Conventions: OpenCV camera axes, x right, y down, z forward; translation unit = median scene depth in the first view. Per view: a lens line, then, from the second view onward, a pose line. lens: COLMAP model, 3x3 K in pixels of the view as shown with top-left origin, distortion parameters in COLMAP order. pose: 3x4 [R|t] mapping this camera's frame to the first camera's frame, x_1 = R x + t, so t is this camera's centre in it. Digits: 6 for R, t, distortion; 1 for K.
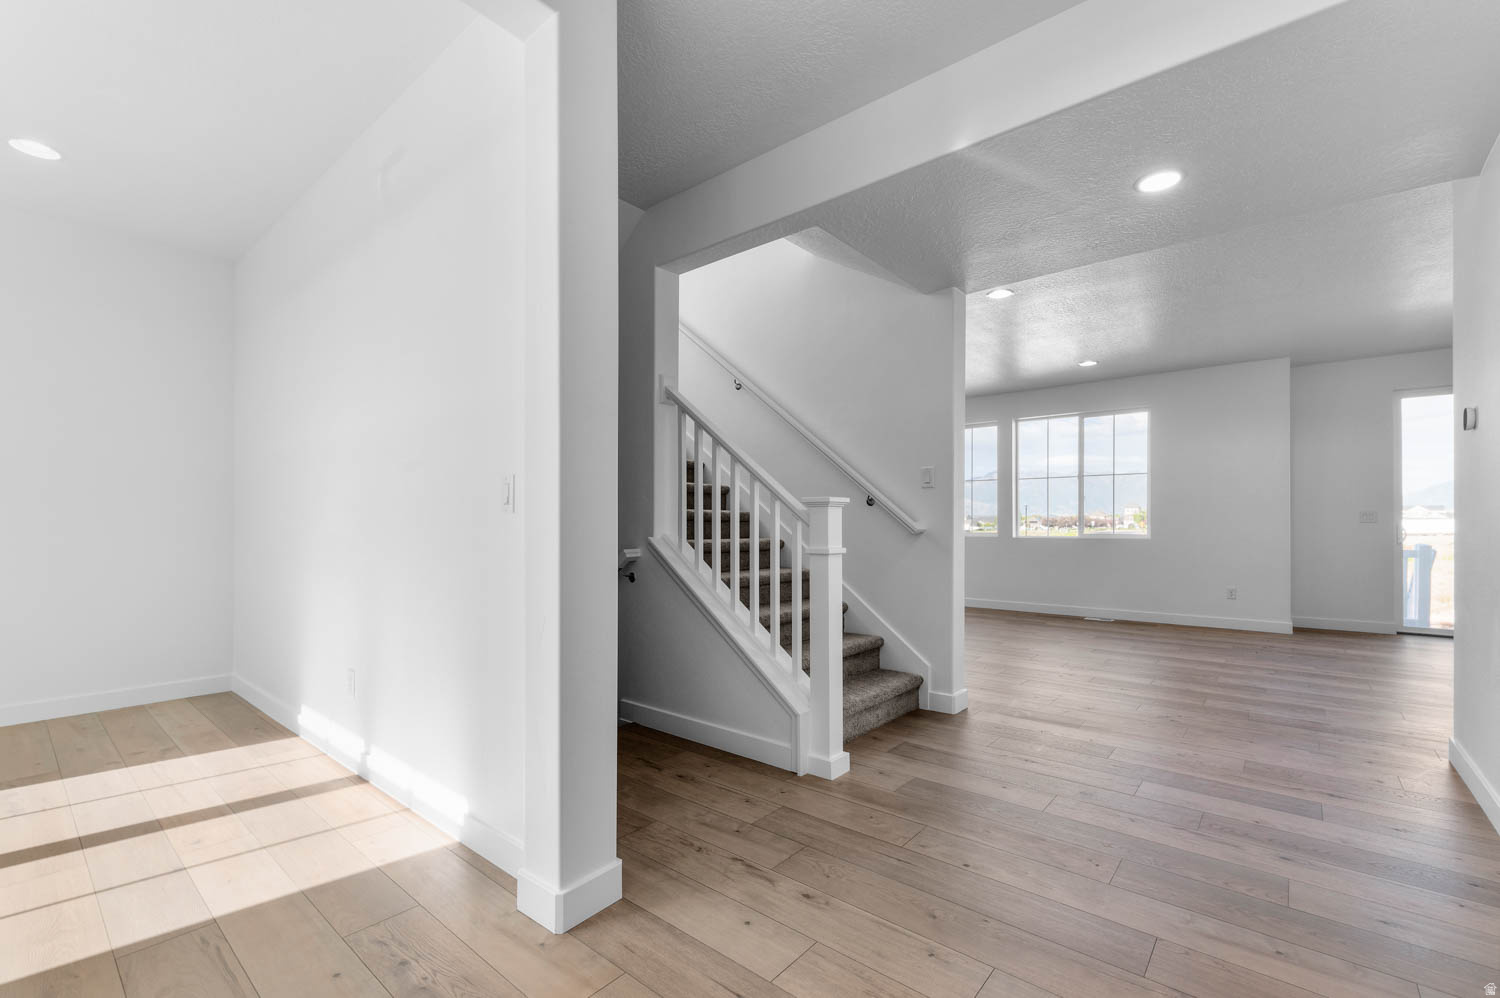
lens RADIAL K [[637.1, 0, 749.9], [0, 637.1, 531.5], [0, 0, 1]] dist [-0.000492, -0.000003]
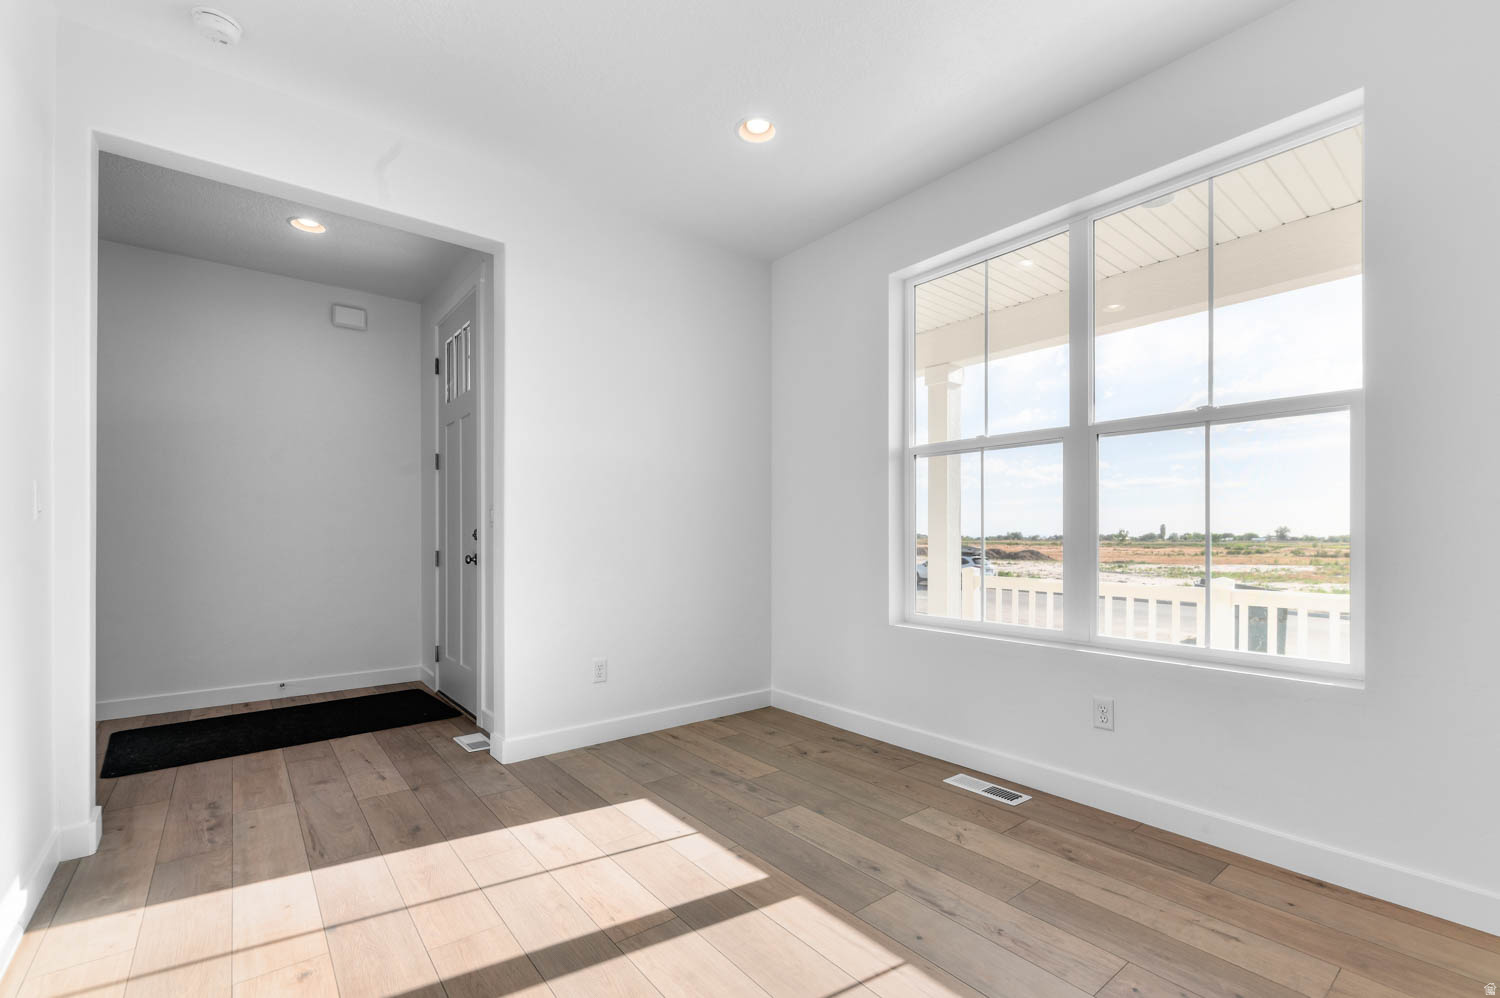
lens RADIAL K [[637.1, 0, 749.9], [0, 637.1, 531.5], [0, 0, 1]] dist [-0.000492, -0.000003]
pose [[-0.980863, 0.002797, 0.194681, -1.840388], [0.003452, 0.999989, 0.003023, -0.015222], [-0.194670, 0.003637, -0.980862, 1.964687]]
